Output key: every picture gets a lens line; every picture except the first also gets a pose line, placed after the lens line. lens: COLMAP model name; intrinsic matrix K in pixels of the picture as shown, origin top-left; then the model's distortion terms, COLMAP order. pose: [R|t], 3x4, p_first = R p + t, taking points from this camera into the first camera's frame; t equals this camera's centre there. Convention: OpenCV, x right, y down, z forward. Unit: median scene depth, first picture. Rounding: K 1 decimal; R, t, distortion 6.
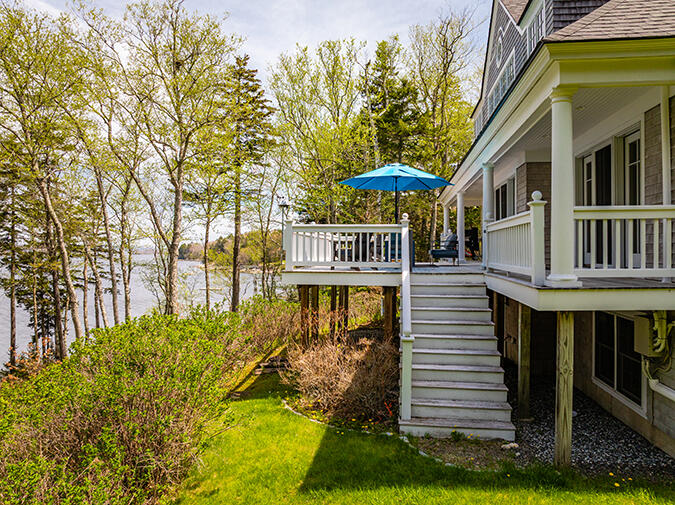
lens RADIAL K [[478.5, 0, 343.7], [0, 478.5, 251.9], [0, 0, 1]] dist [-0.033971, -0.001569]
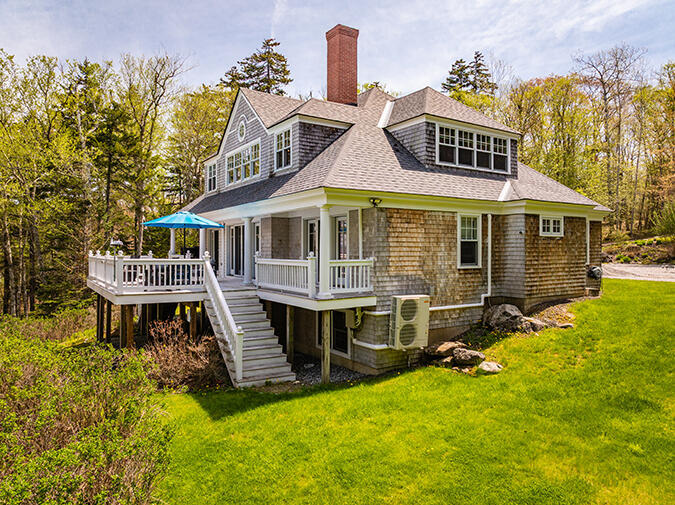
lens RADIAL K [[478.5, 0, 333.1], [0, 478.5, 249.6], [0, 0, 1]] dist [-0.033971, -0.001569]
pose [[0.772039, 0.003550, 0.635566, -0.782725], [-0.000419, 0.999987, -0.005076, -0.120380], [-0.635576, 0.003652, 0.772030, -0.602792]]
